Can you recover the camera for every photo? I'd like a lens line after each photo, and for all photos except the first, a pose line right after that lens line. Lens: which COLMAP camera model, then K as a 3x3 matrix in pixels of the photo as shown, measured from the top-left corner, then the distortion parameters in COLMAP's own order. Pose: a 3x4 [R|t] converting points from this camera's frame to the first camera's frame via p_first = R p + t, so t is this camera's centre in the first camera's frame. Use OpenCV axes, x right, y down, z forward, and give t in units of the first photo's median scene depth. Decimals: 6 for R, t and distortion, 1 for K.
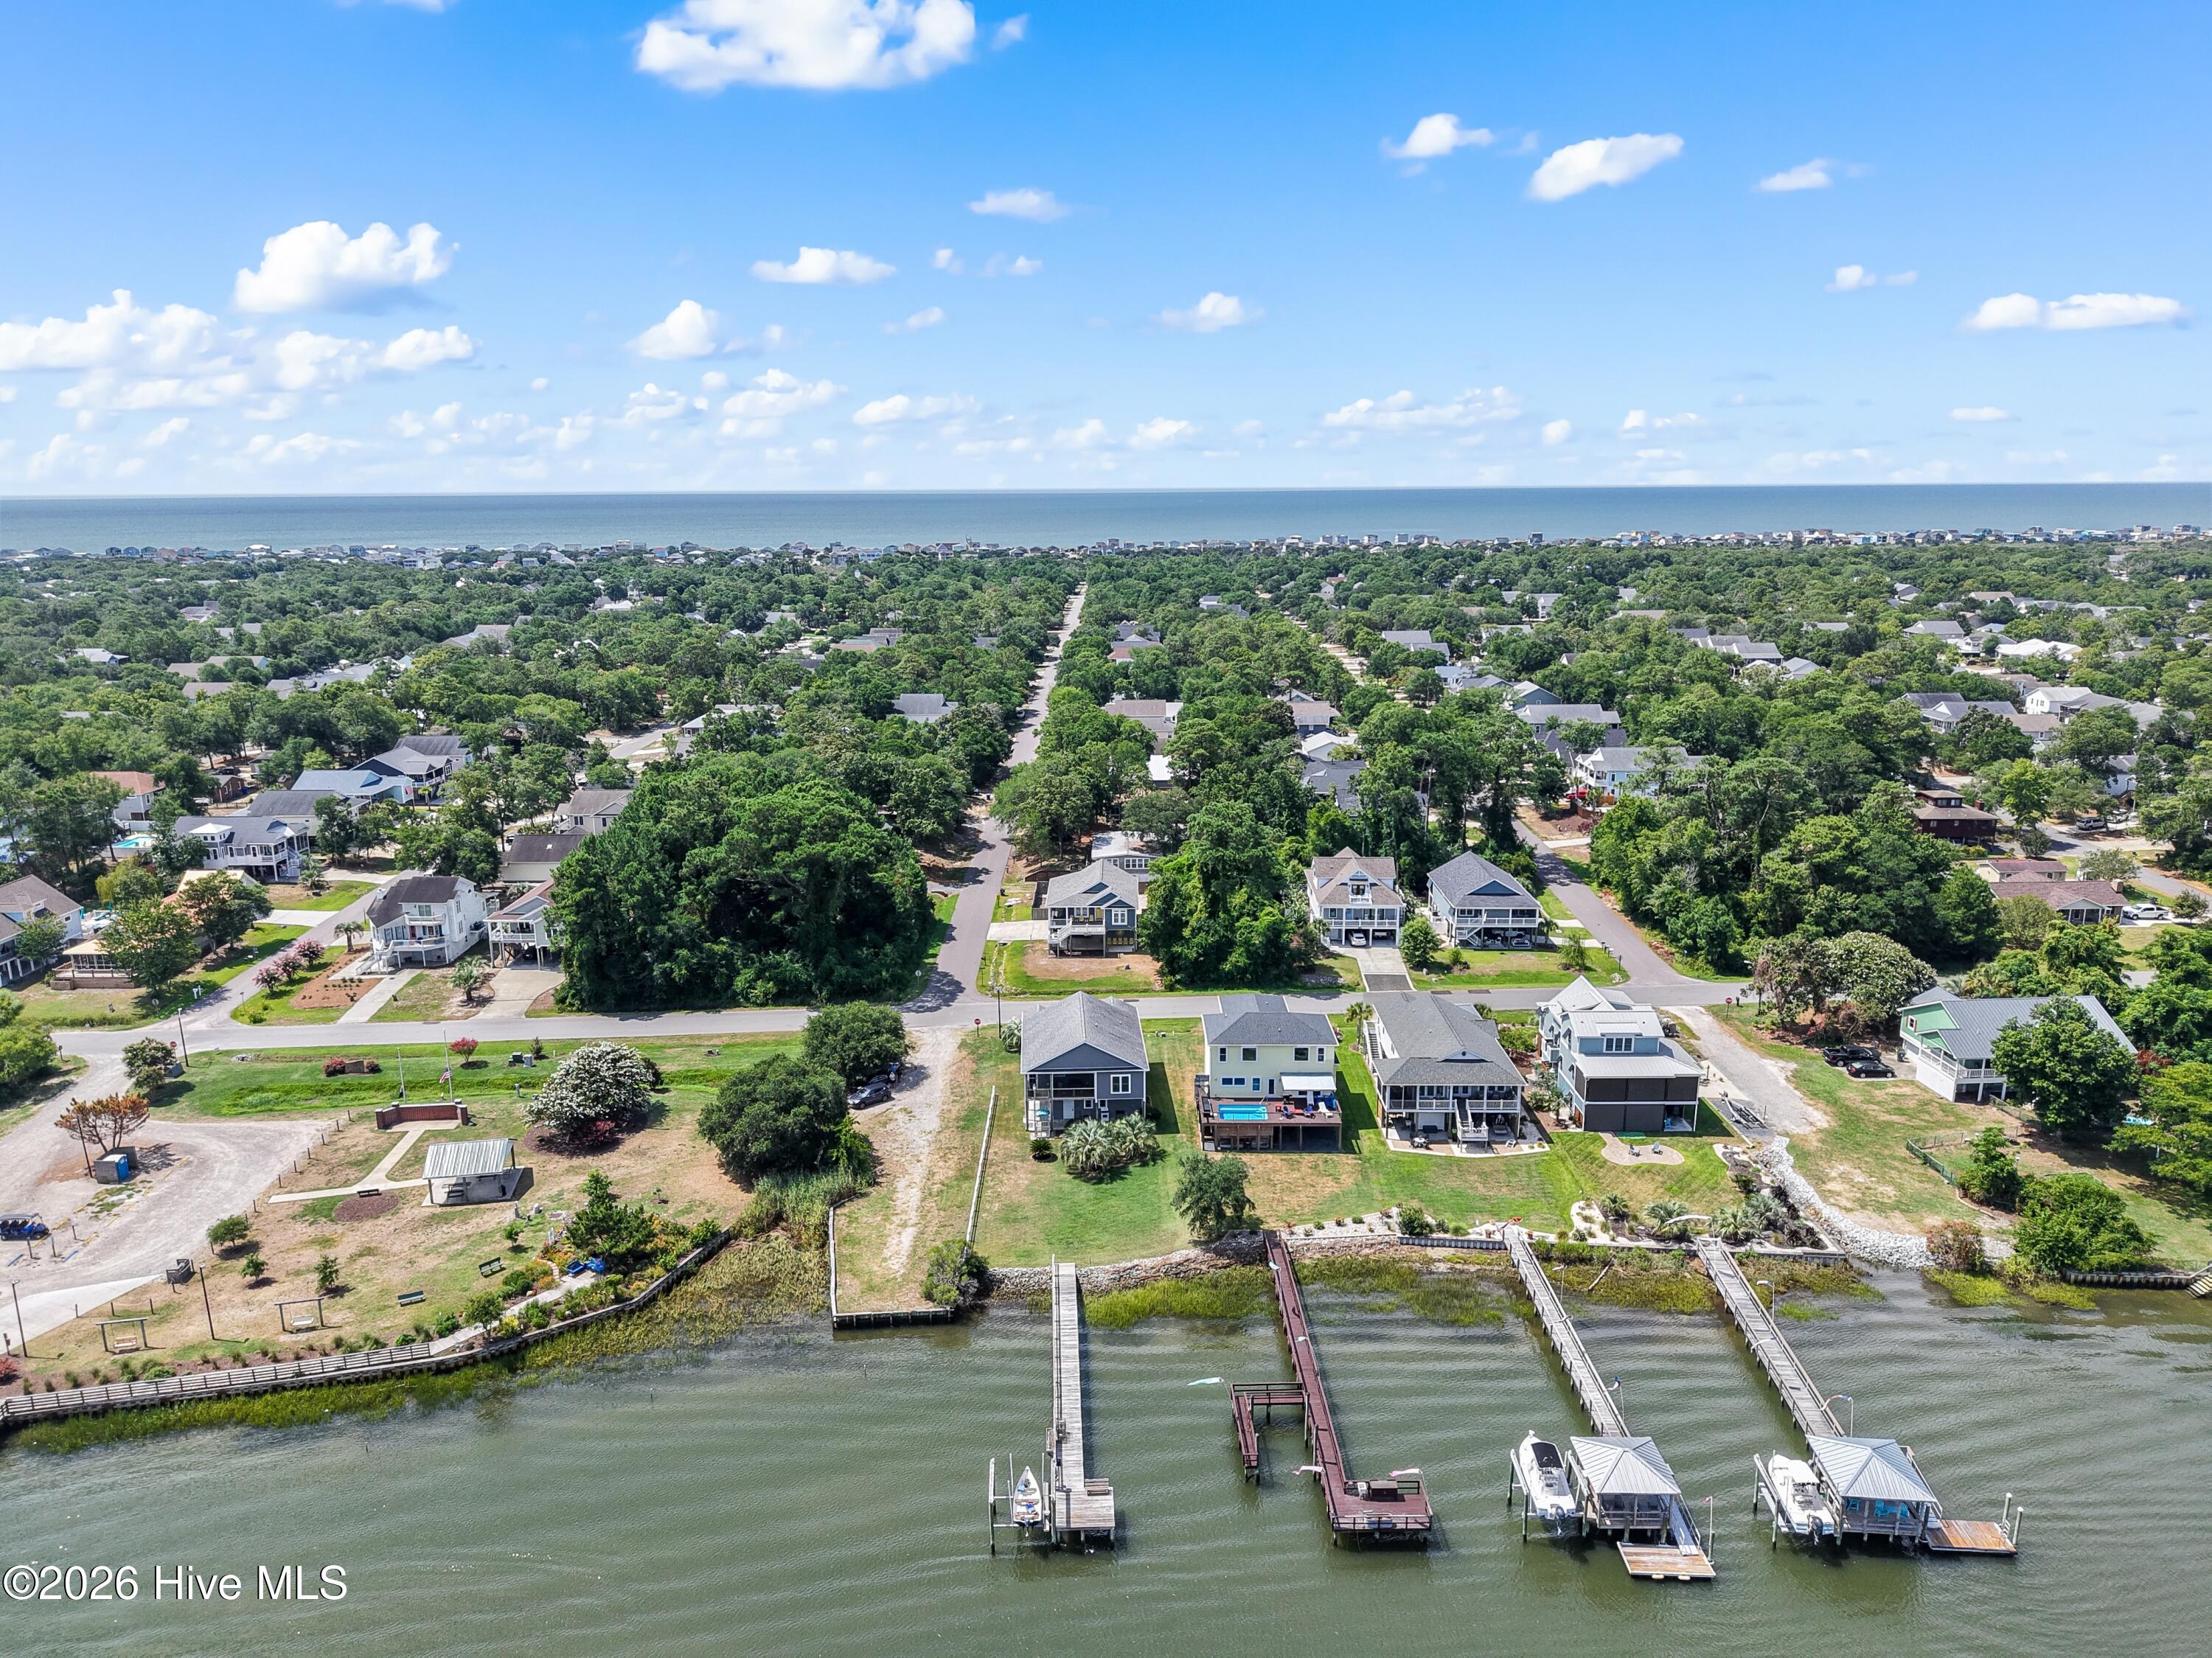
lens RADIAL K [[1537.9, 0, 1118.7], [0, 1537.9, 834.1], [0, 0, 1]] dist [0.002398, -0.001852]
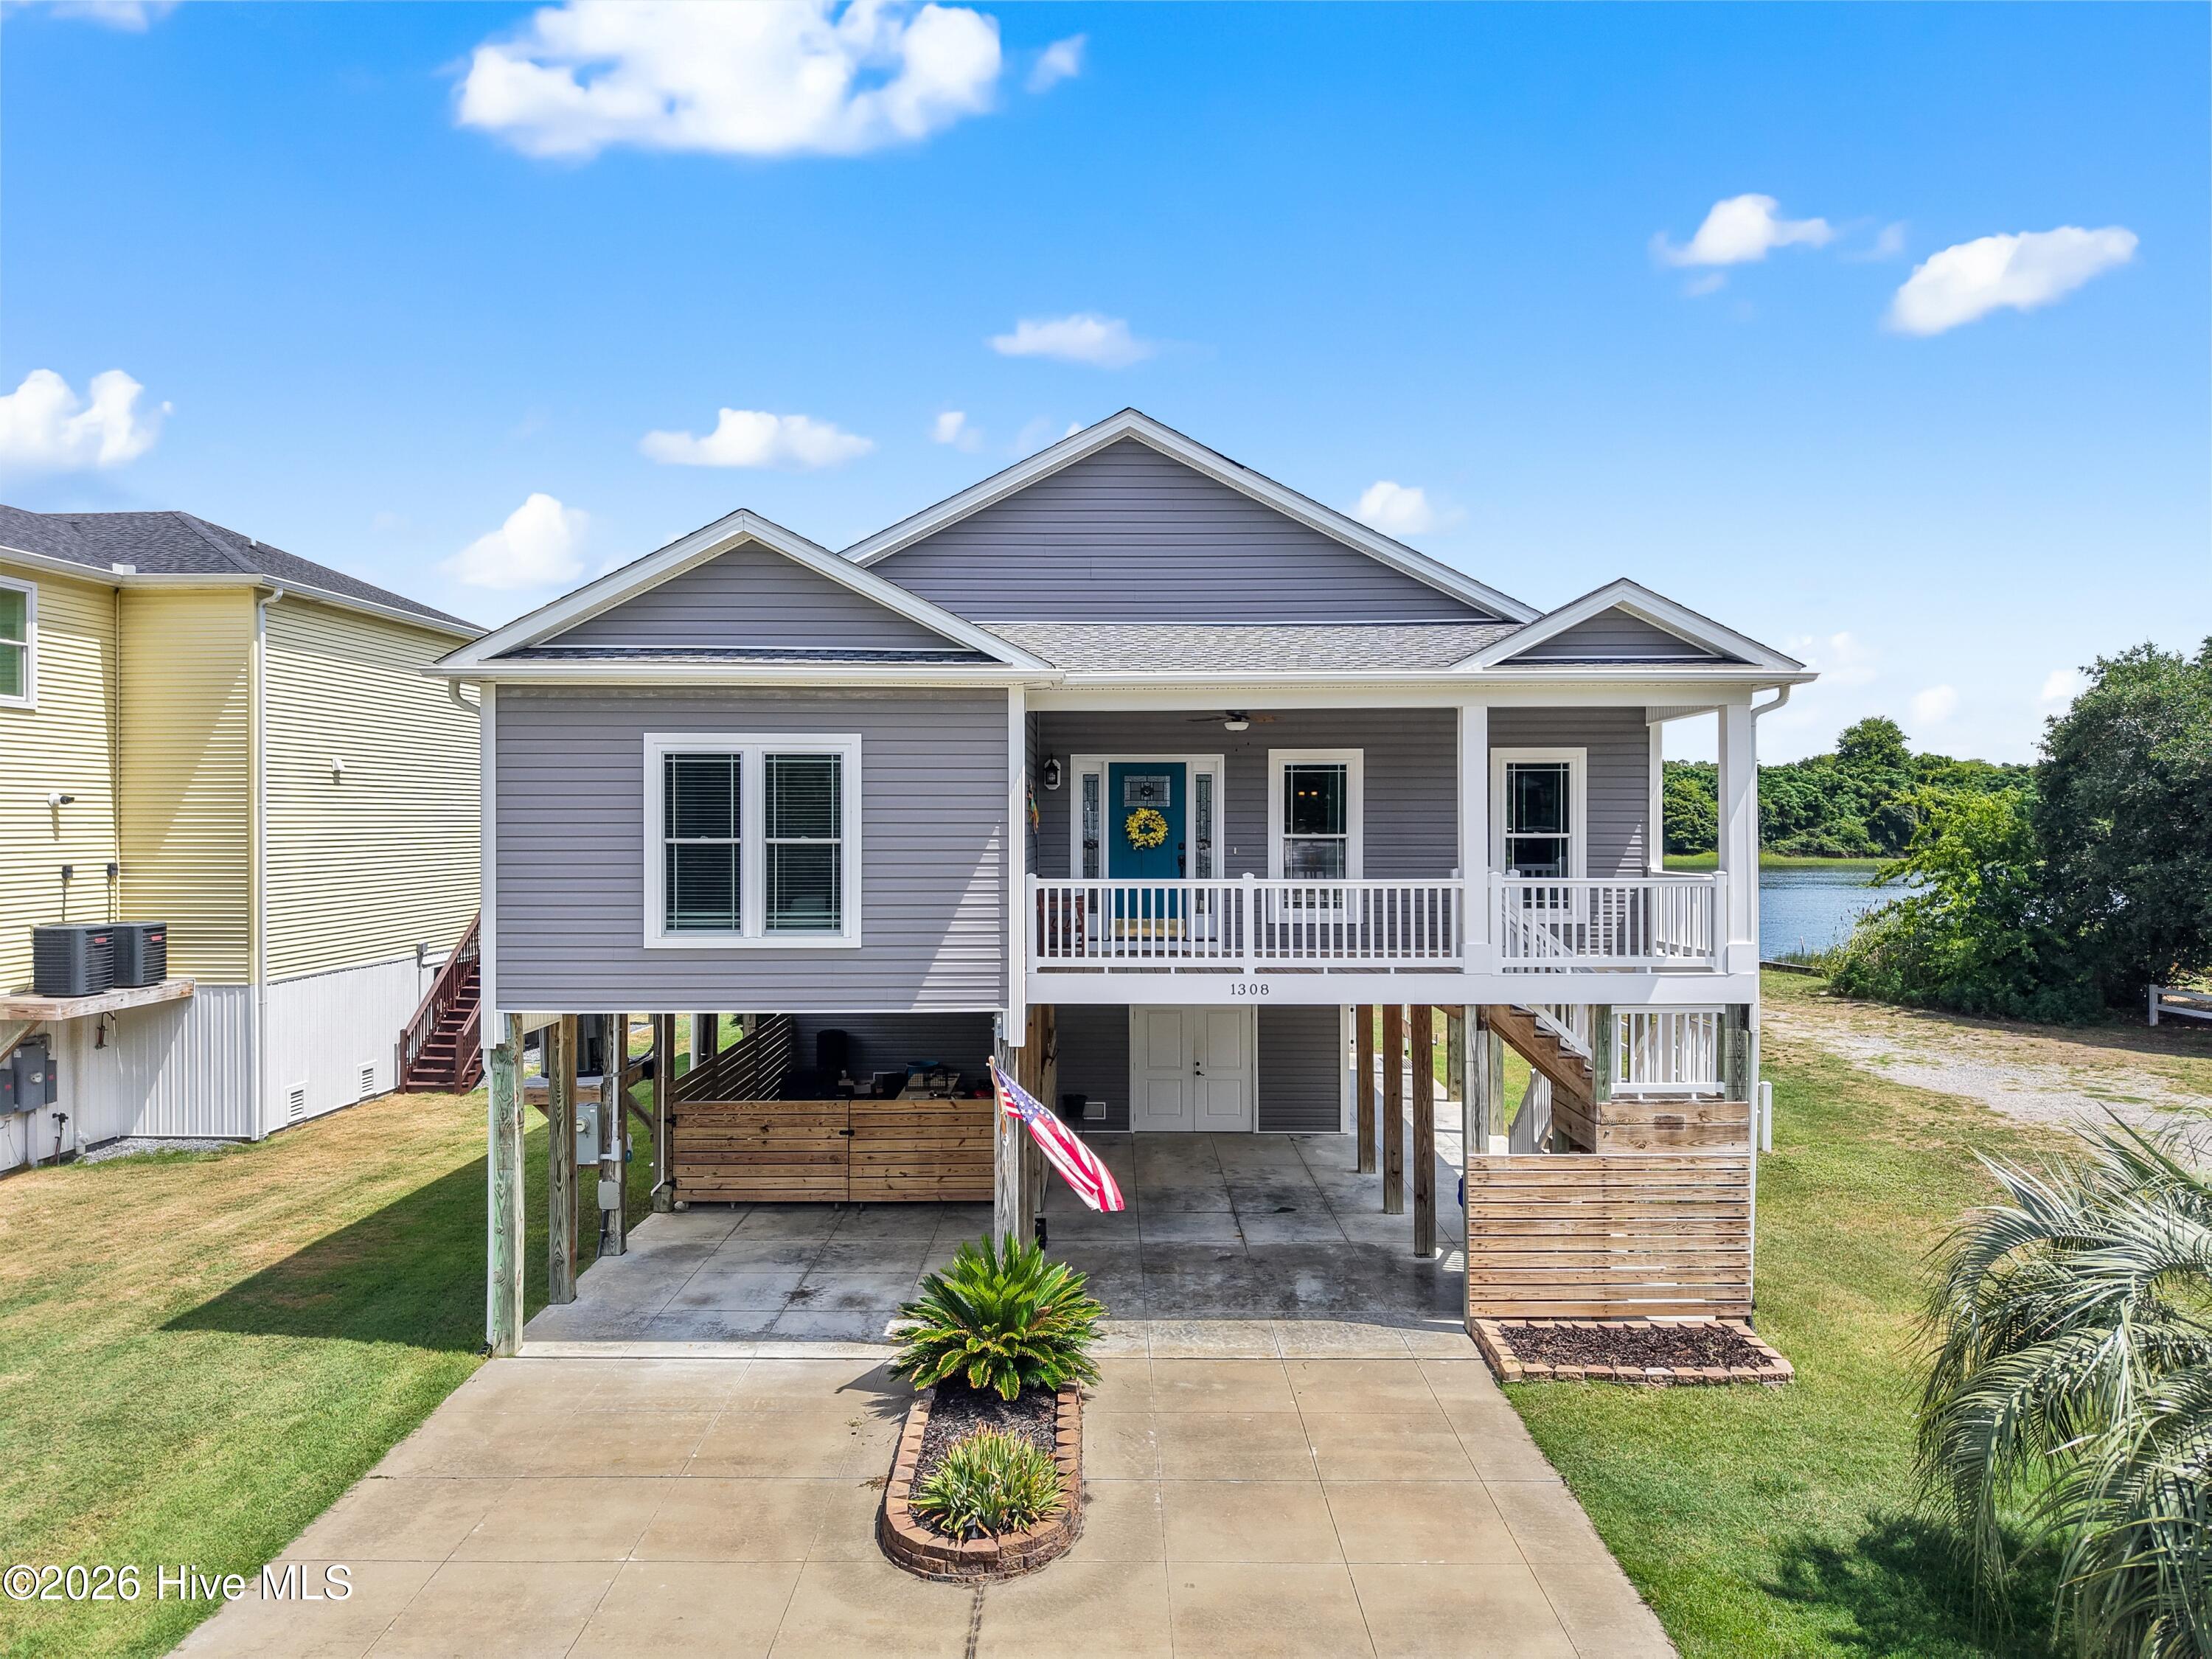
lens RADIAL K [[1538.0, 0, 1118.7], [0, 1538.0, 825.1], [0, 0, 1]] dist [0.002398, -0.001852]
pose [[1.000000, -0.000133, 0.000230, -0.045698], [0.000133, 1.000000, 0.000630, -0.213437], [-0.000230, -0.000630, 1.000000, 0.377021]]
